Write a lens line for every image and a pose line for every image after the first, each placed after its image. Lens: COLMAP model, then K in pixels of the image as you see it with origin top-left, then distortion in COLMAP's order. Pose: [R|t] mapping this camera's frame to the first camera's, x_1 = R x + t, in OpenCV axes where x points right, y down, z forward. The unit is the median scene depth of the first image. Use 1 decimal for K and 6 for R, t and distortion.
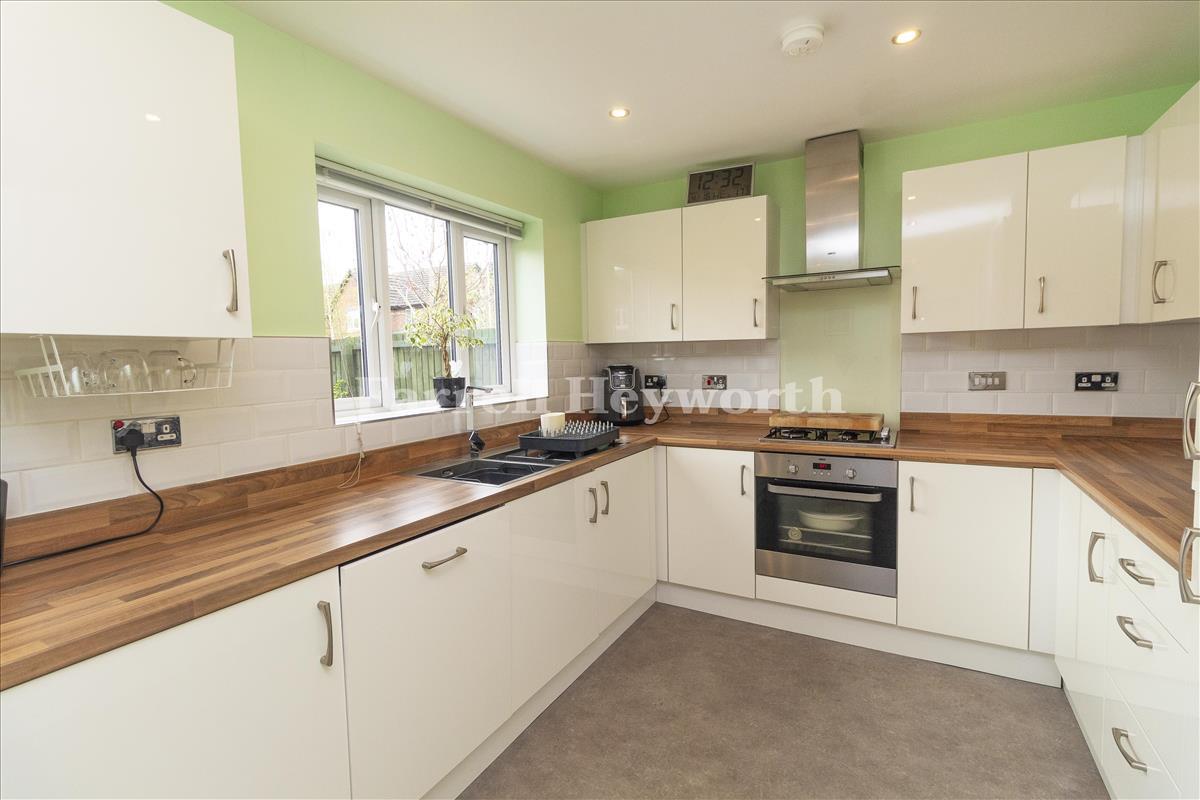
lens RADIAL K [[557.2, 0, 602.5], [0, 557.2, 397.9], [0, 0, 1]] dist [0.004552, 0.000587]
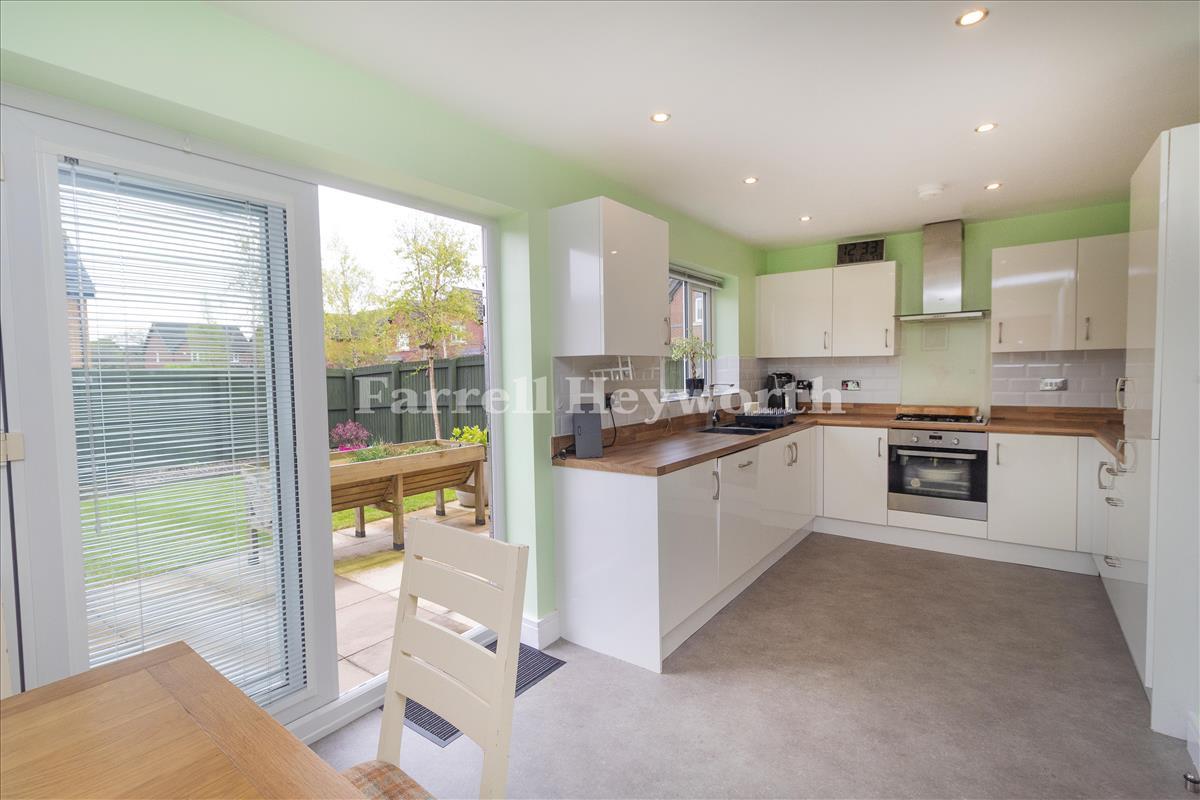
lens RADIAL K [[557.2, 0, 597.9], [0, 557.2, 398.8], [0, 0, 1]] dist [0.004552, 0.000587]
pose [[0.991786, 0.013530, -0.127190, -0.334480], [-0.015933, 0.999713, -0.017896, 0.055736], [0.126911, 0.019776, 0.991717, -0.647959]]
